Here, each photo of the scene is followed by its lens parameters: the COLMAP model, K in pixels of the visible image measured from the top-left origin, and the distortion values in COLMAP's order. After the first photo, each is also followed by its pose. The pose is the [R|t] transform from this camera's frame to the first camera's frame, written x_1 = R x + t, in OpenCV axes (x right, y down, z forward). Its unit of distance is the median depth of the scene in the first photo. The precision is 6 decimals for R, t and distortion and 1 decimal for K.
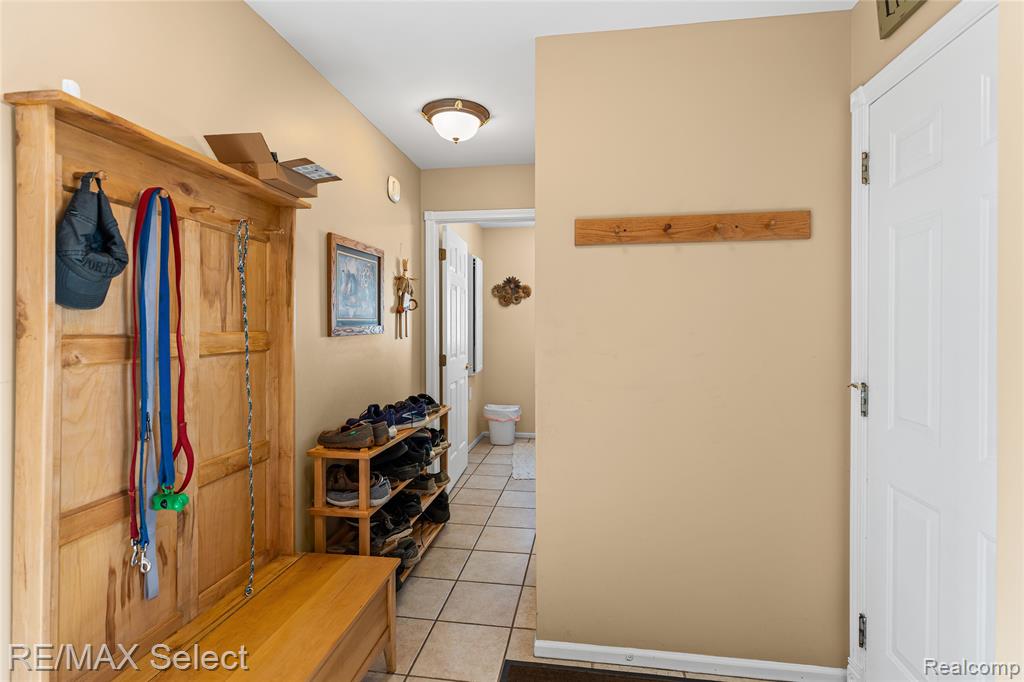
lens RADIAL K [[477.3, 0, 513.2], [0, 477.3, 332.4], [0, 0, 1]] dist [-0.011769, 0.004467]
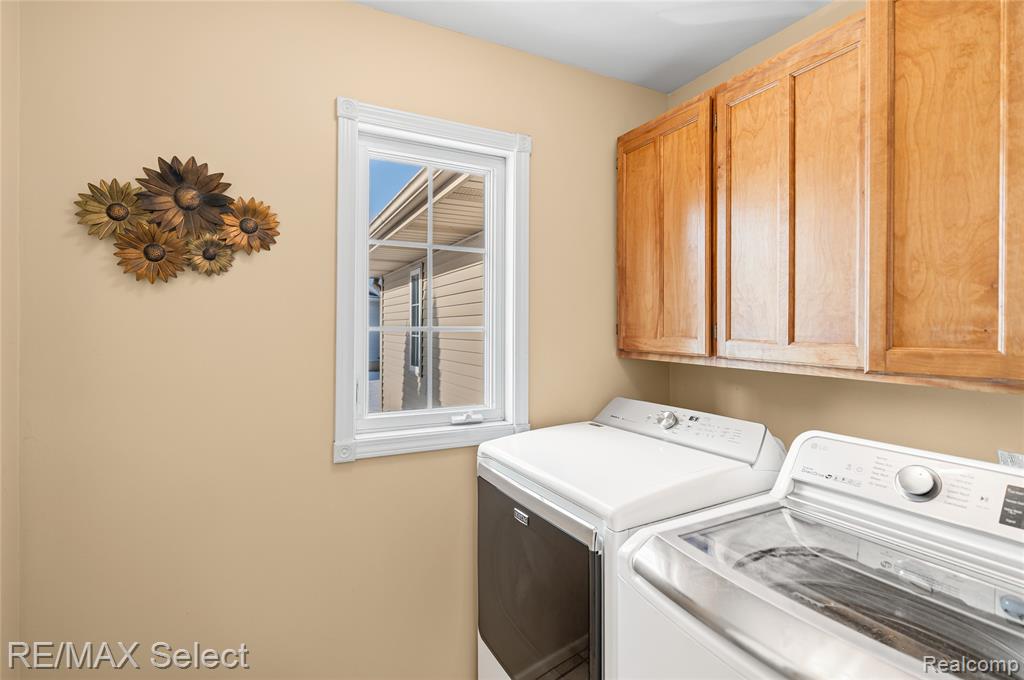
lens RADIAL K [[477.3, 0, 512.9], [0, 477.3, 334.7], [0, 0, 1]] dist [-0.011769, 0.004467]
pose [[0.808787, -0.001704, 0.588100, -0.010996], [0.004548, 0.999984, -0.003357, -0.026656], [-0.588085, 0.005390, 0.808781, 0.712138]]
